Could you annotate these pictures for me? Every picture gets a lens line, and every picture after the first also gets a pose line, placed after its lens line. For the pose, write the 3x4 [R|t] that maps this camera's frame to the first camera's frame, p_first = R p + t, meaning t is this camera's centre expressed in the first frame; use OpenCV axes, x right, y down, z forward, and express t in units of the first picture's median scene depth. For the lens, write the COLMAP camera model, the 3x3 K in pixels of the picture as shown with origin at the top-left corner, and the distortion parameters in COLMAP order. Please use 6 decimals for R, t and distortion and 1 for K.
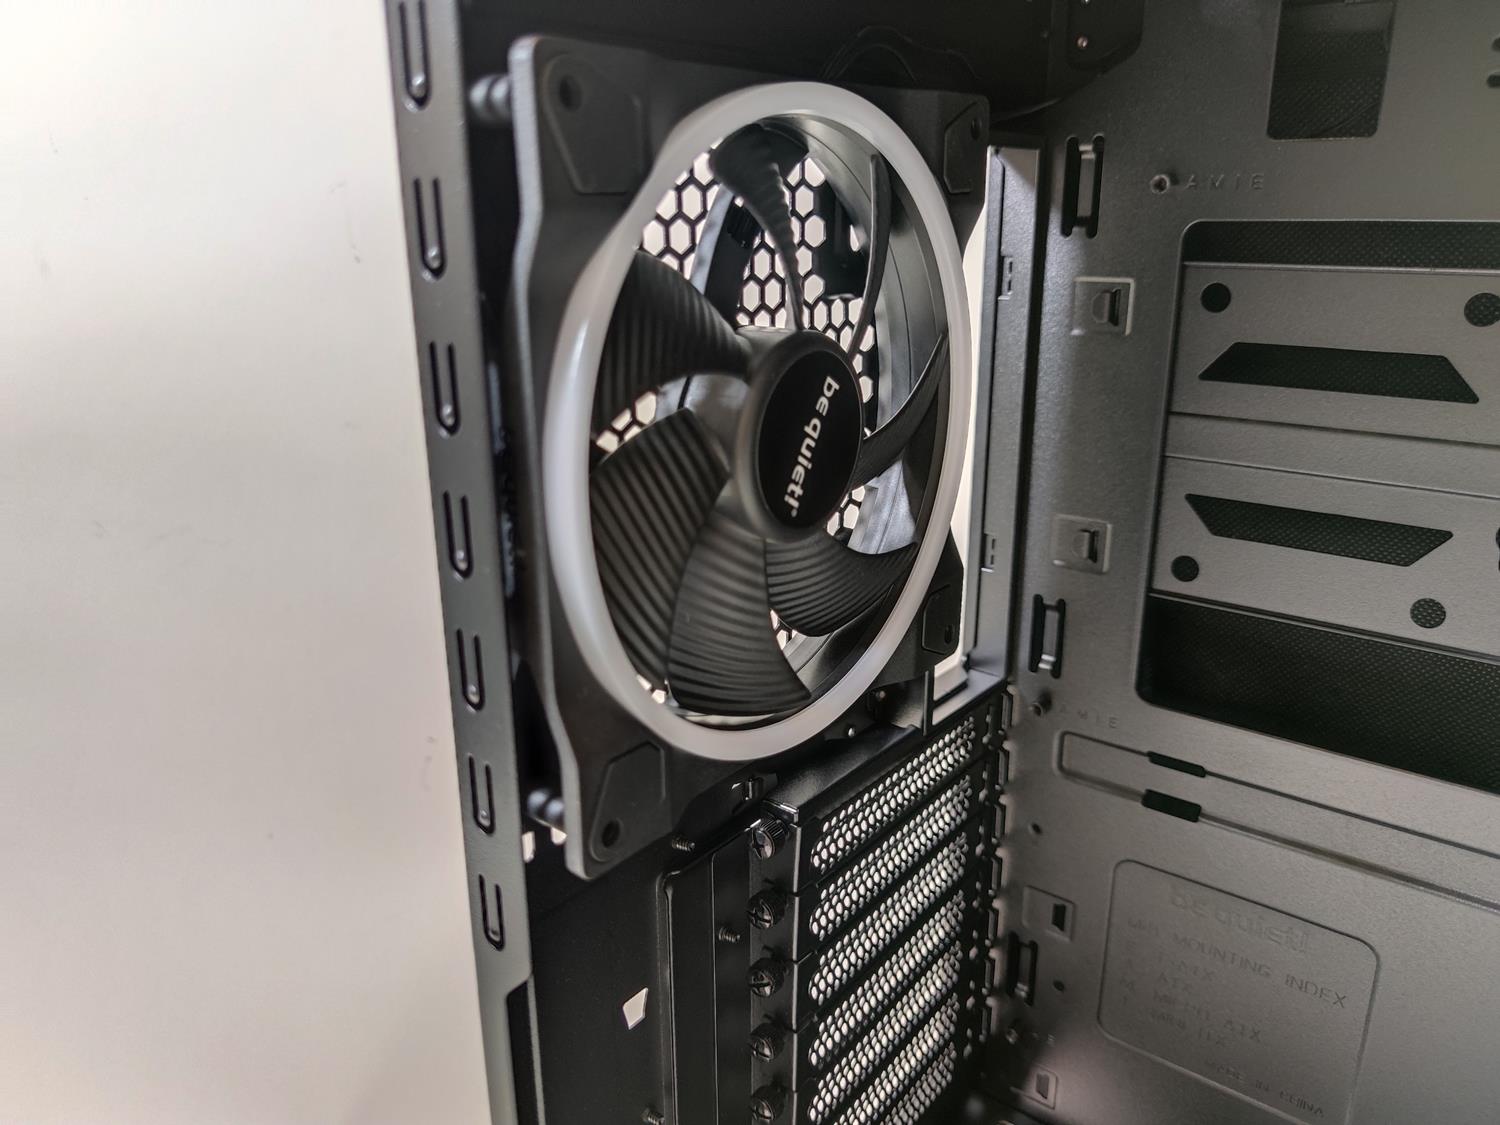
lens RADIAL K [[1057.7, 0, 714.9], [0, 1057.7, 558.9], [0, 0, 1]] dist [0.064621, -0.129124]
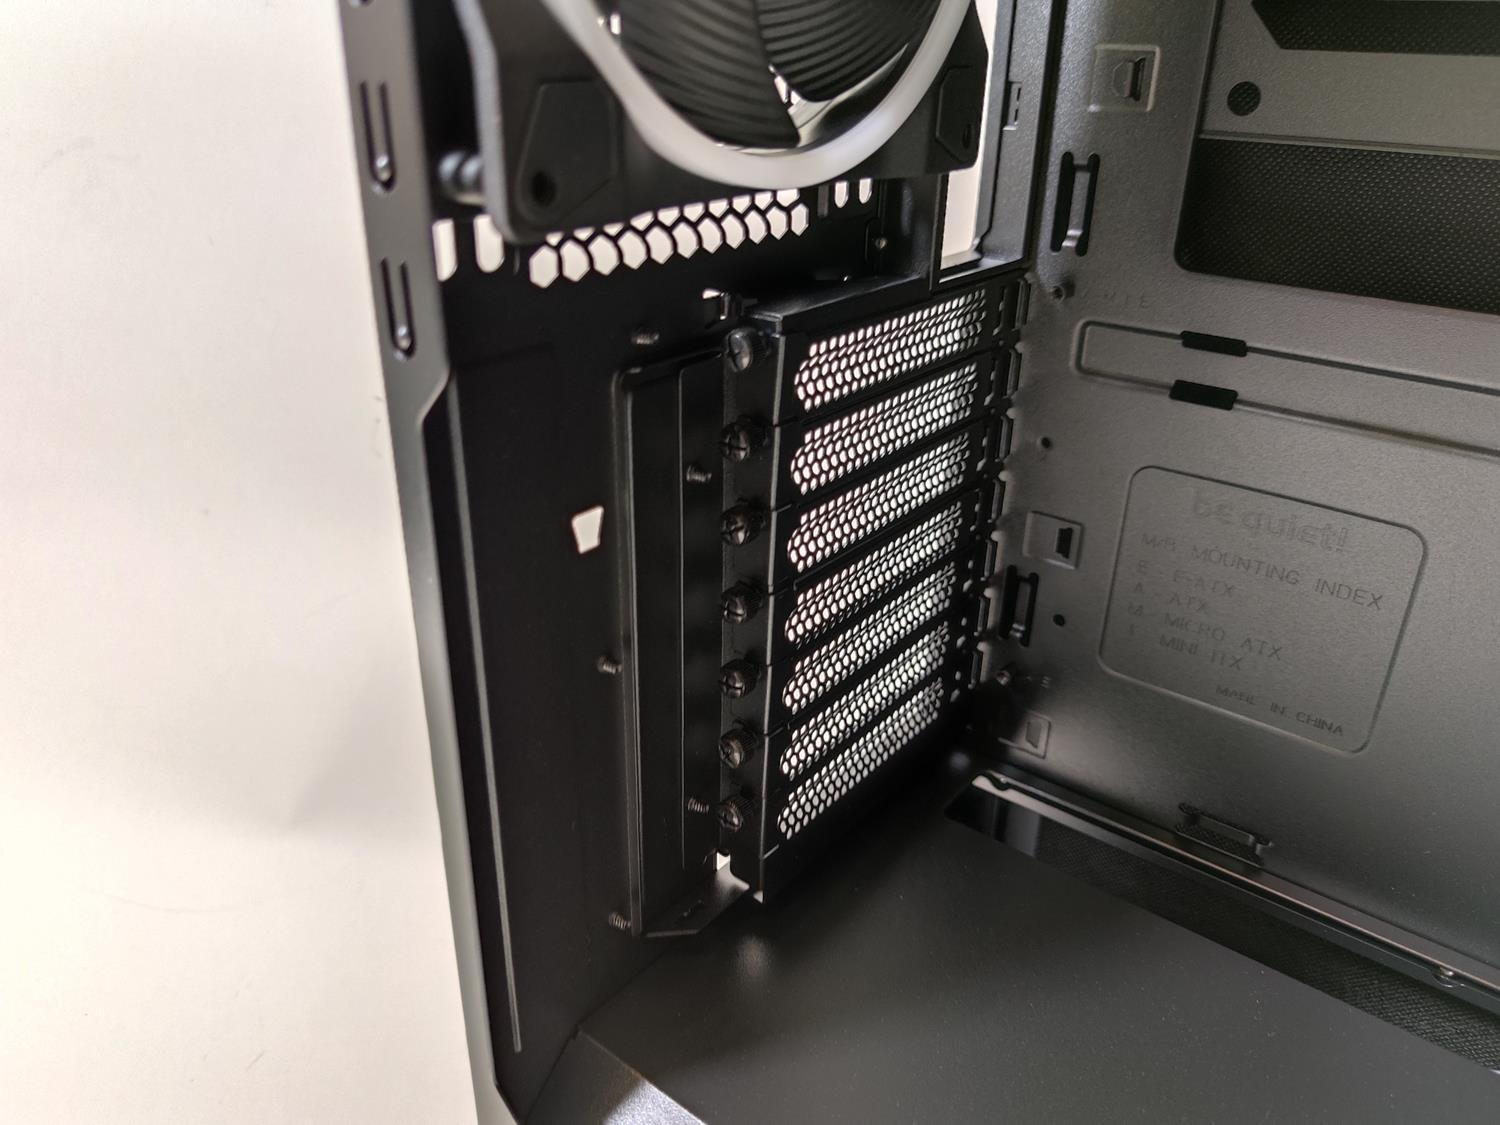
lens RADIAL K [[1128.5, 0, 738.4], [0, 1128.5, 569.2], [0, 0, 1]] dist [0.079354, -0.161002]
pose [[0.998862, 0.009746, 0.046688, 0.003042], [-0.016943, 0.987559, 0.156334, 0.215471], [-0.044583, -0.156947, 0.986600, 0.063019]]
